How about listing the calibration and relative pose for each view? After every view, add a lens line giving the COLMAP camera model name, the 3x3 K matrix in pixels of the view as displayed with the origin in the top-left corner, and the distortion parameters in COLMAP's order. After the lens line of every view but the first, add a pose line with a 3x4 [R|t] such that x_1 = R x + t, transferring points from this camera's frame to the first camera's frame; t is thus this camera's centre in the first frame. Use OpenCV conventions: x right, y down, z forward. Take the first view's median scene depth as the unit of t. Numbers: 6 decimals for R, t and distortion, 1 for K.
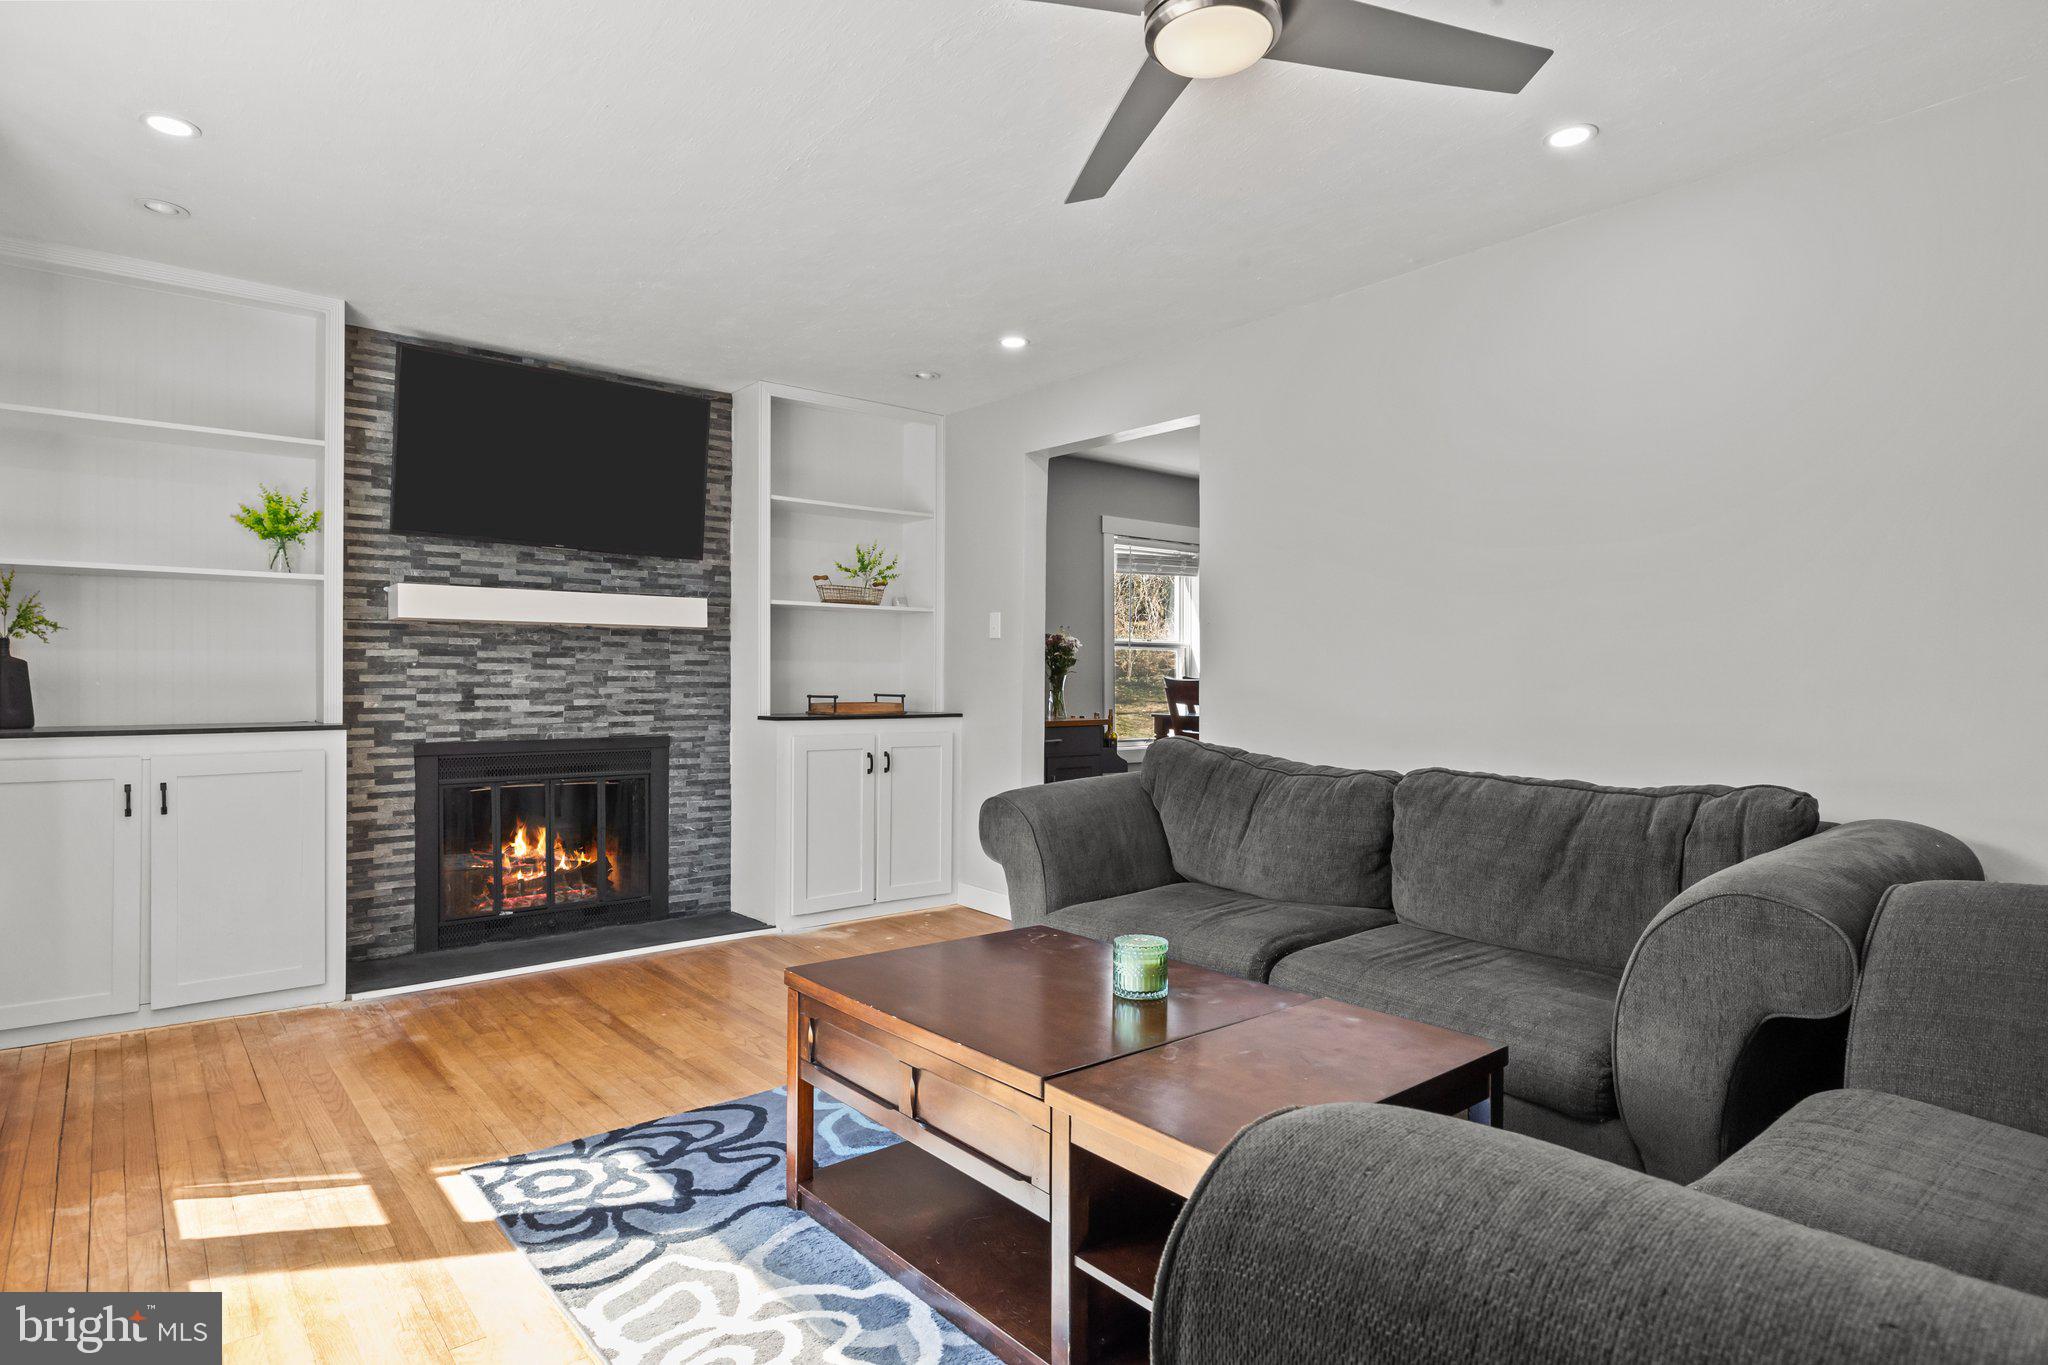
lens RADIAL K [[1117.9, 0, 1028.1], [0, 1117.9, 687.7], [0, 0, 1]] dist [-0.003097, -0.000628]
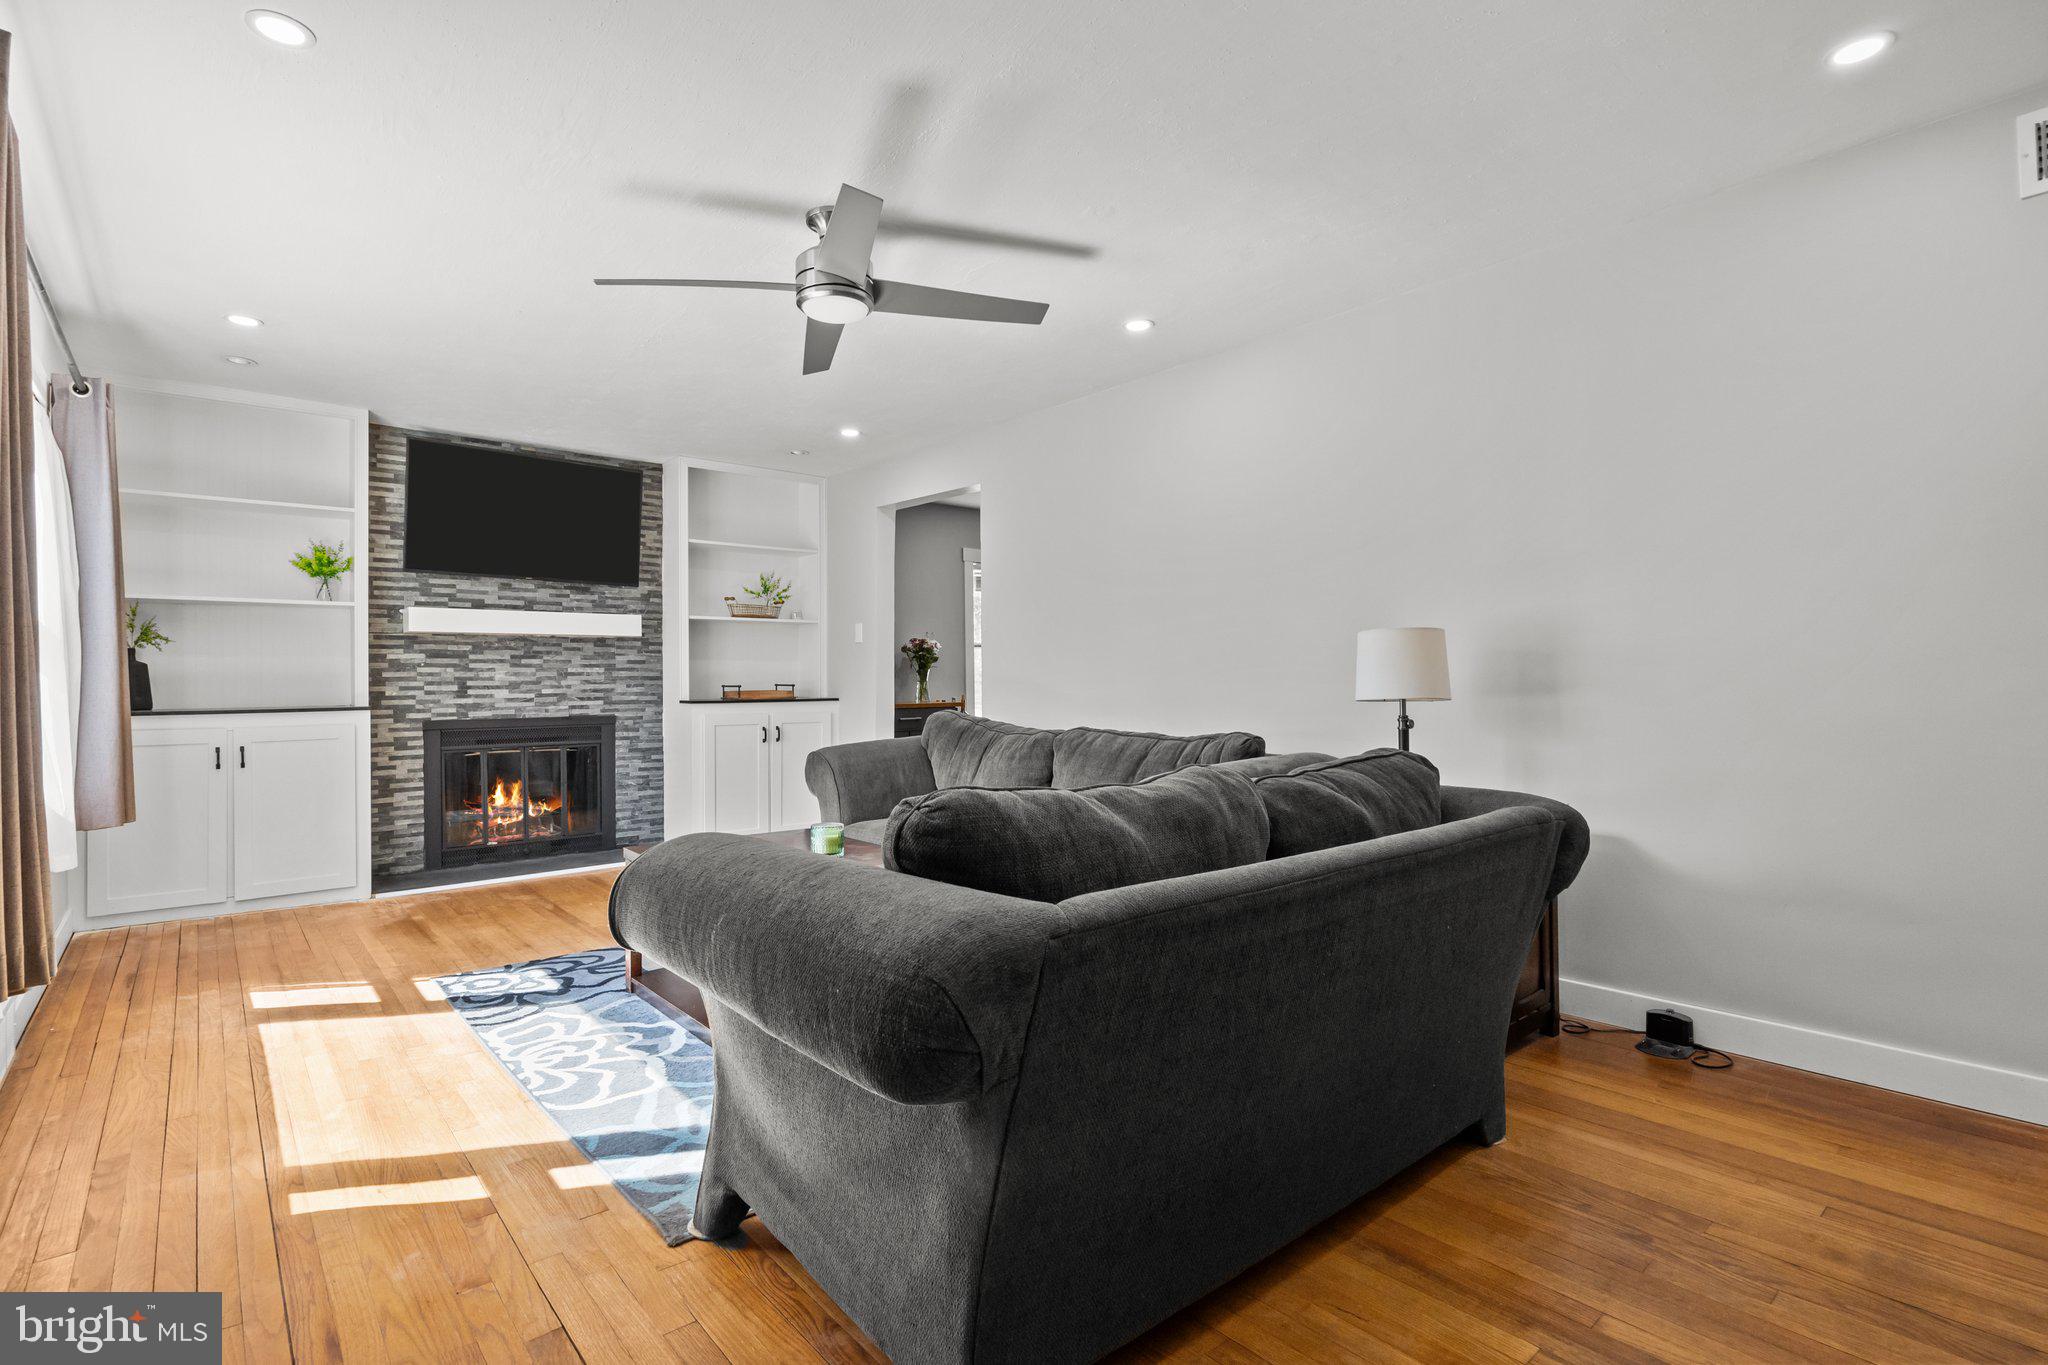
lens RADIAL K [[974.2, 0, 1024.0], [0, 974.2, 682.5], [0, 0, 1]] dist [-0.010932, -0.000056]
pose [[0.999799, -0.007470, 0.018606, 0.181605], [0.007469, 0.999972, 0.000111, 0.007292], [-0.018607, 0.000028, 0.999827, -0.229944]]
